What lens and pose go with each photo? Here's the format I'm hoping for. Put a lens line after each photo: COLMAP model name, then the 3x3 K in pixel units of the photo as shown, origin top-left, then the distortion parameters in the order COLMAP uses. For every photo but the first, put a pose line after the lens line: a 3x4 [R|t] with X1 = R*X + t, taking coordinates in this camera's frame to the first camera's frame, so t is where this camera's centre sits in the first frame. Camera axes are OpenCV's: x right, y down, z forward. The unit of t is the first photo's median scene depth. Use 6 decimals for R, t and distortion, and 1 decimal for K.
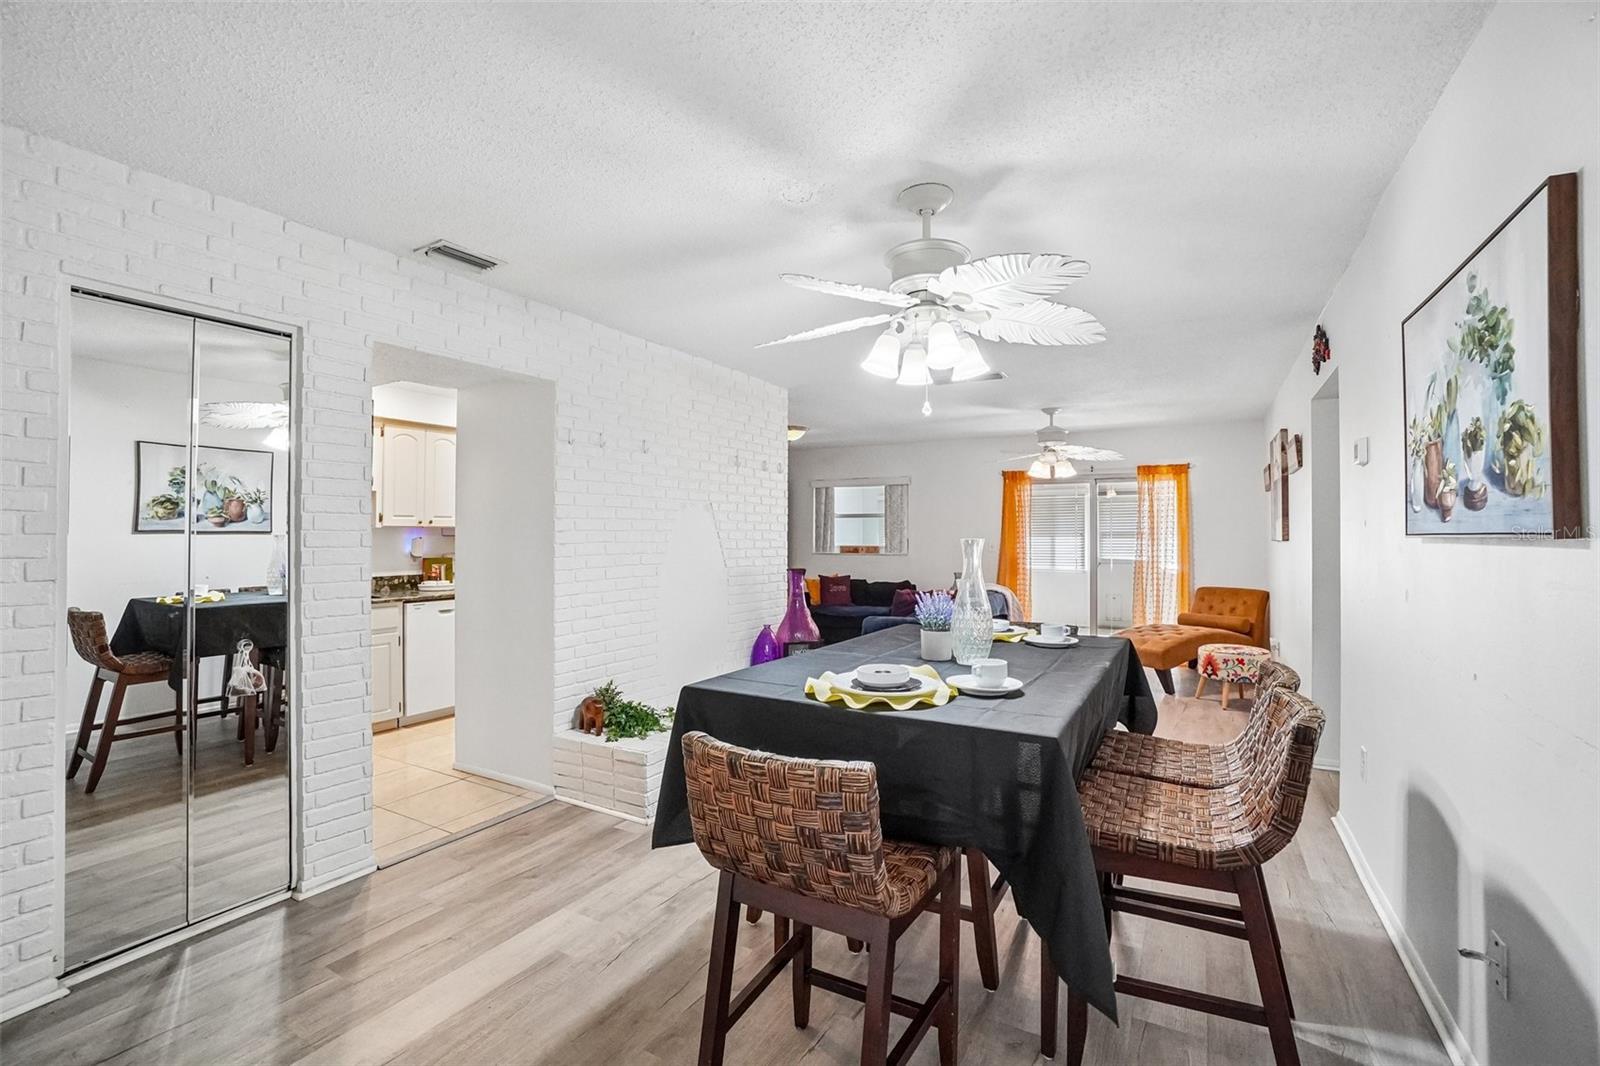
lens RADIAL K [[711.1, 0, 801.0], [0, 711.1, 526.1], [0, 0, 1]] dist [-0.057694, 0.018760]
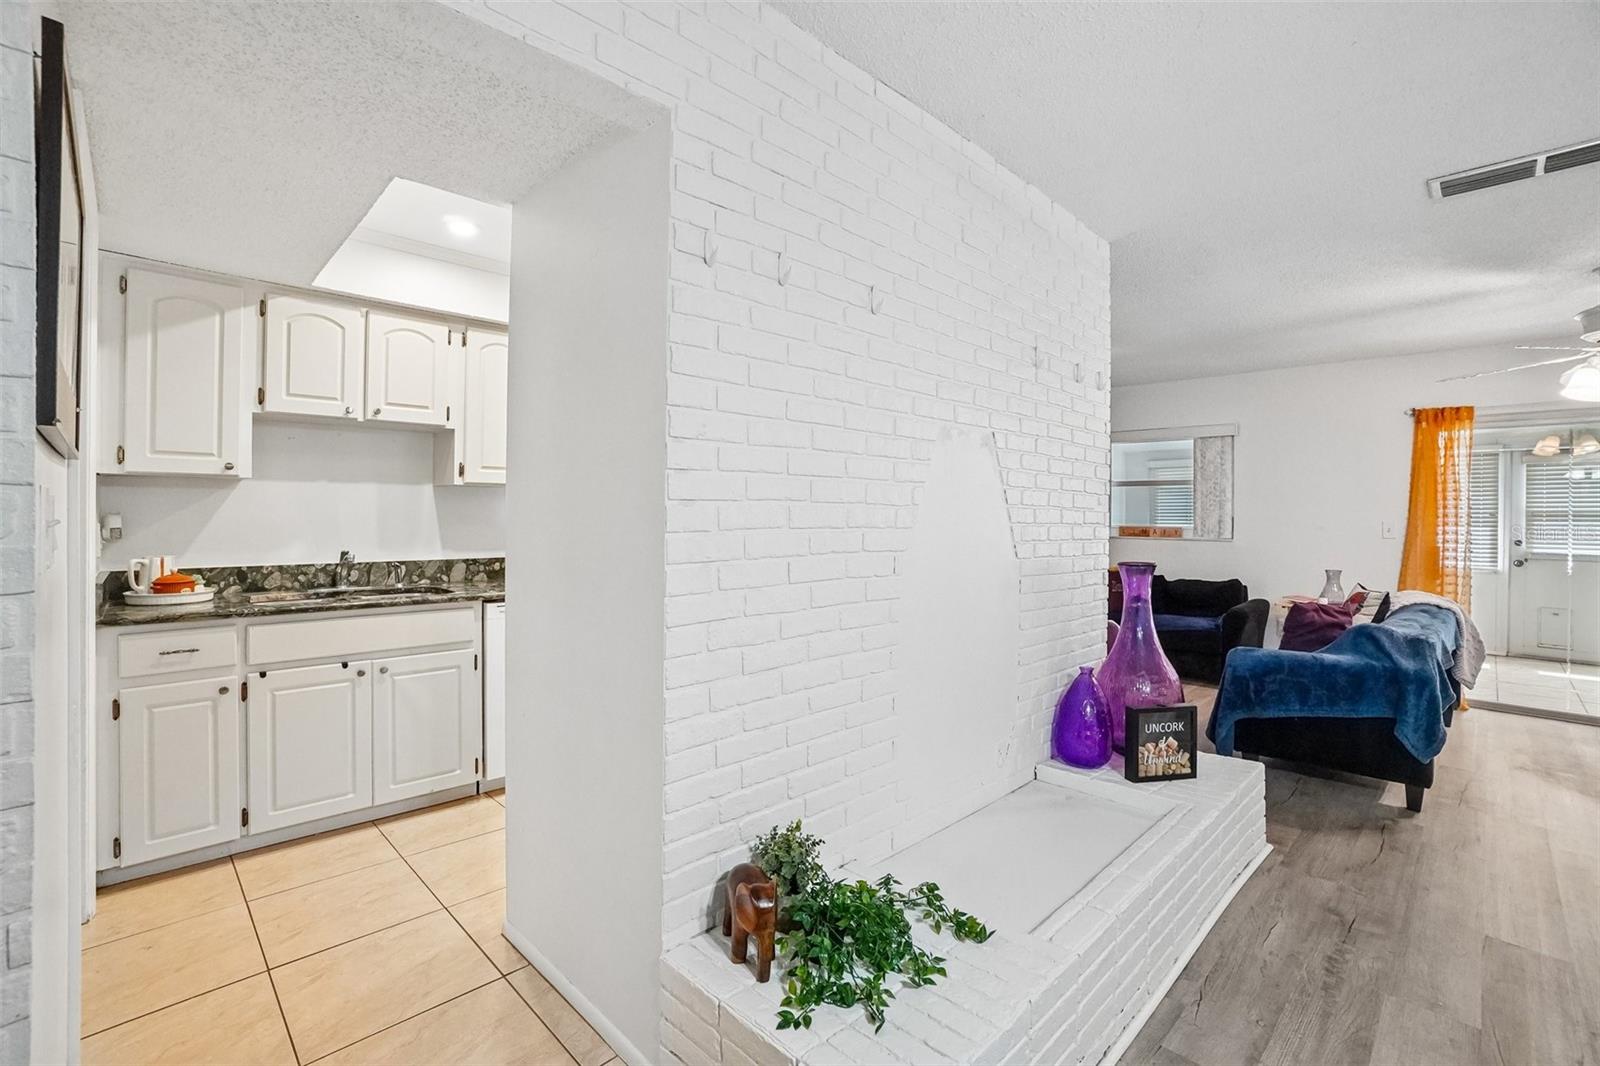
lens RADIAL K [[711.1, 0, 800.5], [0, 711.1, 526.8], [0, 0, 1]] dist [-0.057694, 0.018760]
pose [[0.963209, 0.013584, -0.268410, -0.116917], [-0.006426, 0.999600, 0.027527, 0.021222], [0.268676, -0.024789, 0.962911, 0.448792]]
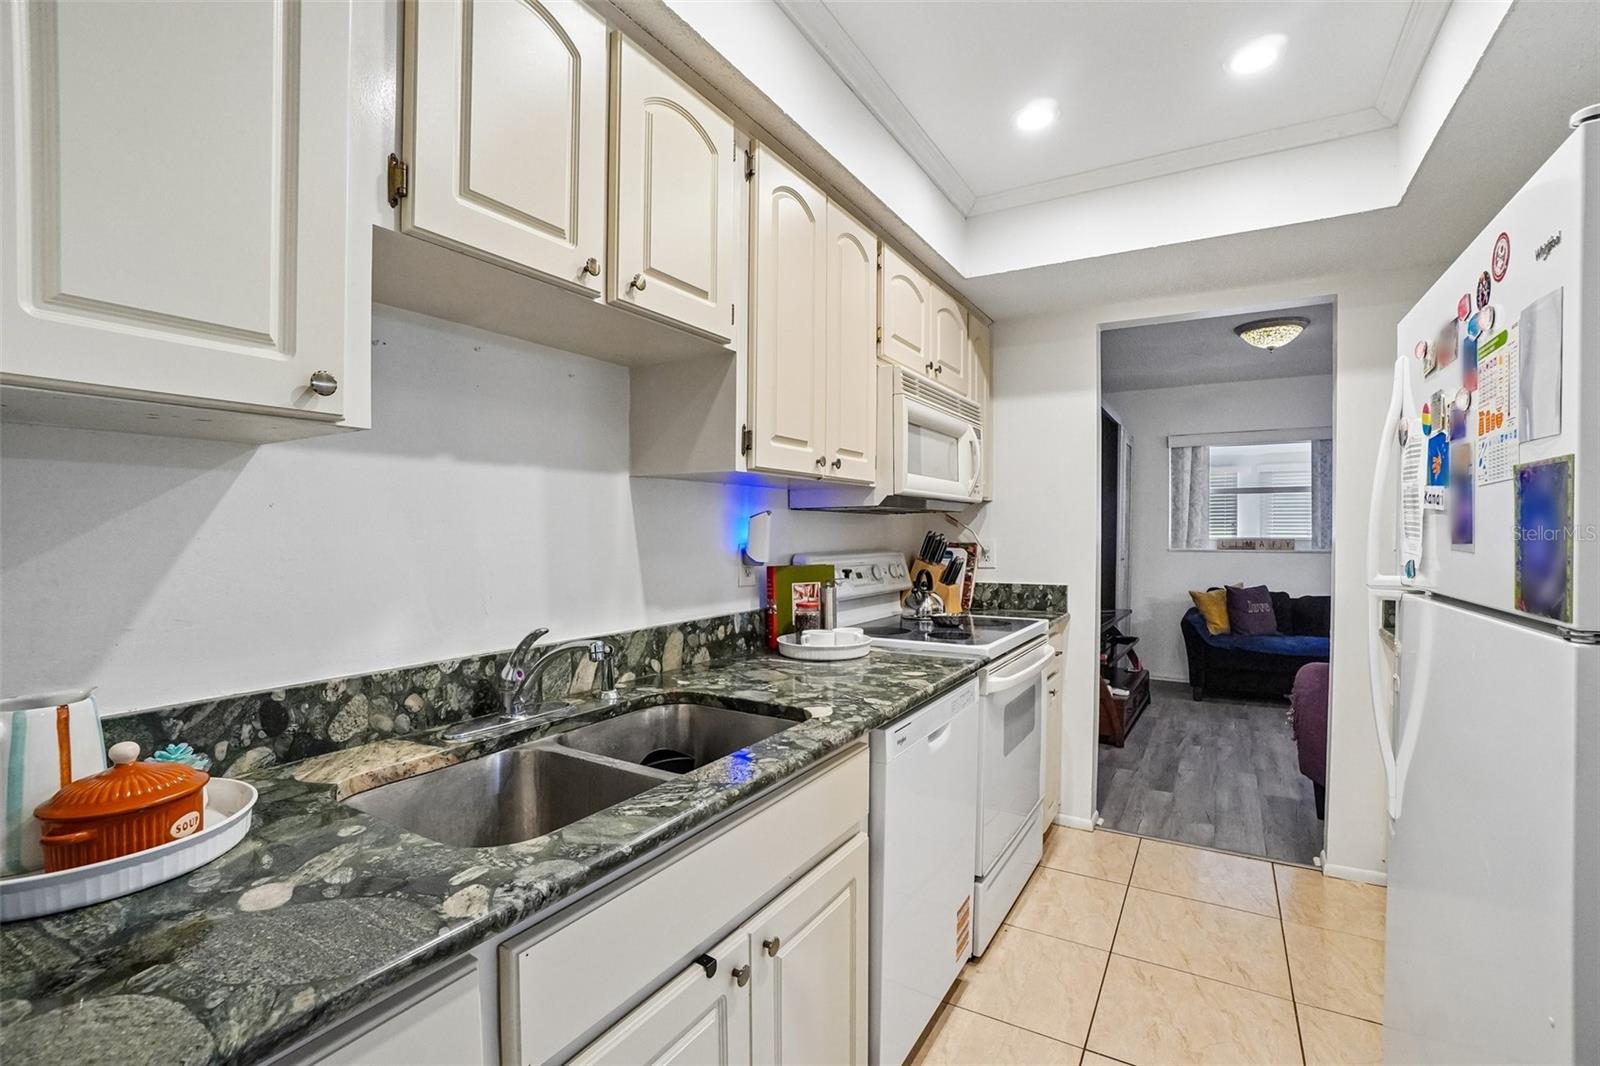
lens RADIAL K [[711.1, 0, 791.6], [0, 711.1, 539.5], [0, 0, 1]] dist [-0.057694, 0.018760]
pose [[0.998872, -0.000638, -0.047472, -0.566494], [0.001851, 0.999673, 0.025517, 0.023813], [0.047440, -0.025576, 0.998547, 0.687126]]
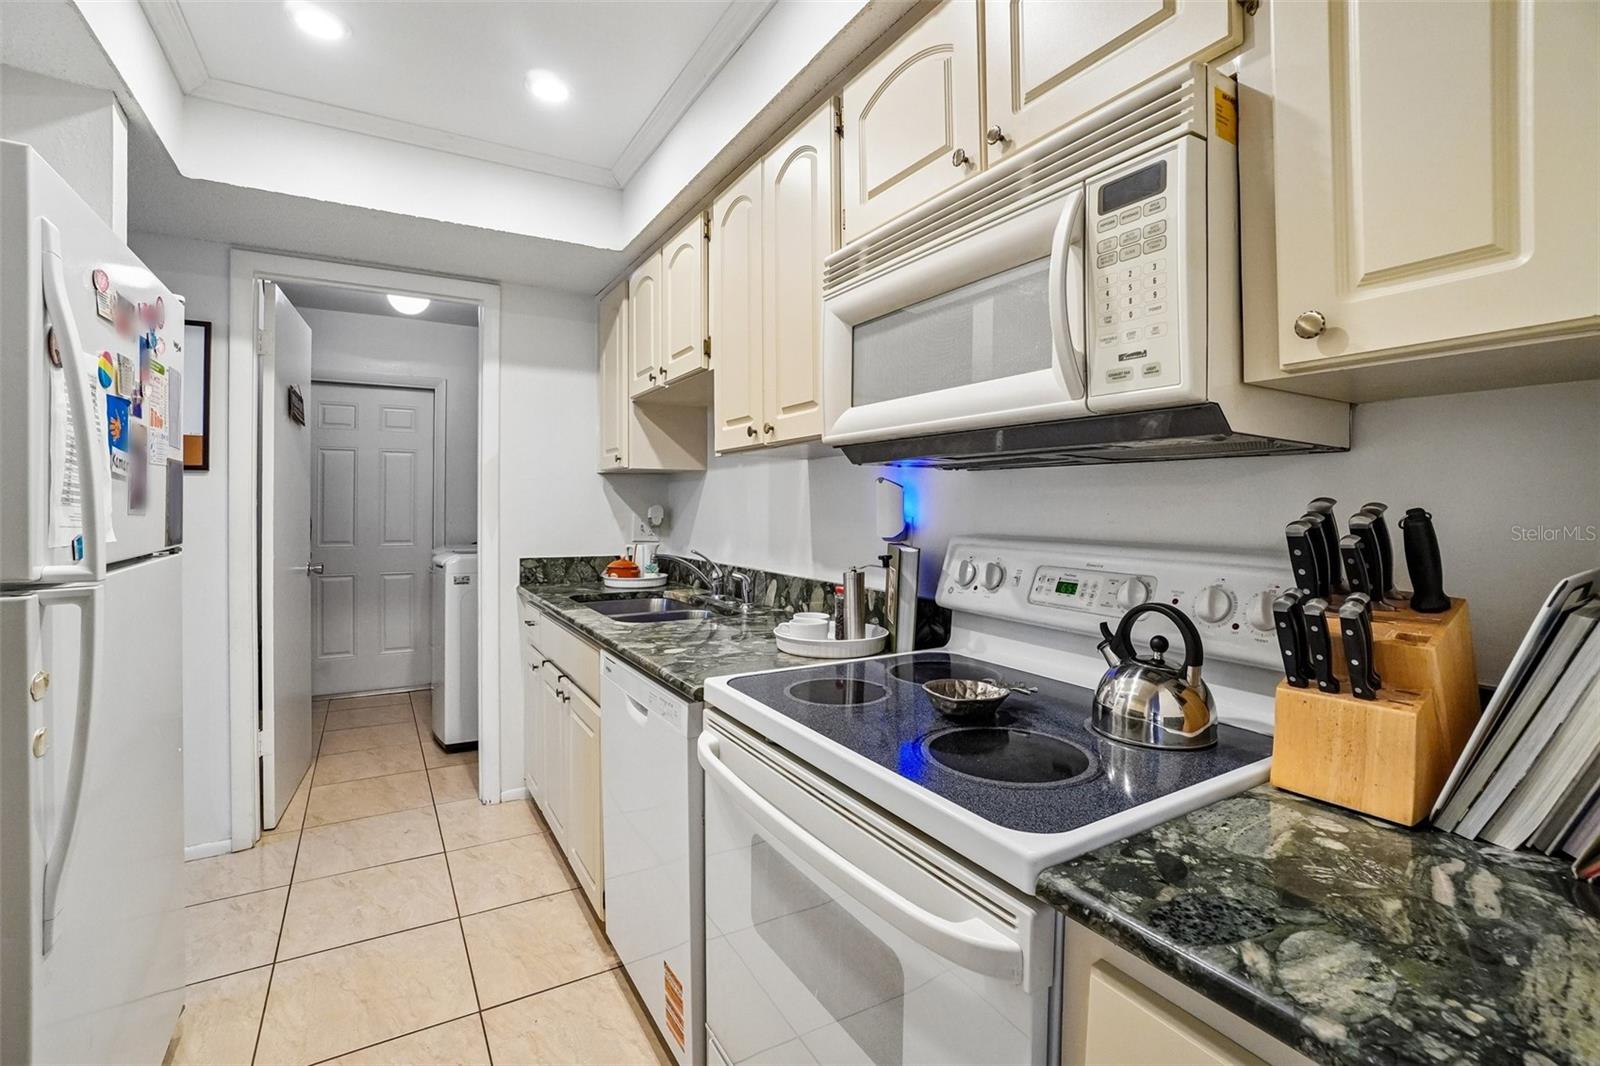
lens RADIAL K [[711.1, 0, 800.7], [0, 711.1, 498.0], [0, 0, 1]] dist [-0.057694, 0.018760]
pose [[-0.494266, -0.010867, -0.869243, -0.267713], [0.009487, 0.999795, -0.017894, 0.034038], [0.869259, -0.017091, -0.494061, 1.245136]]
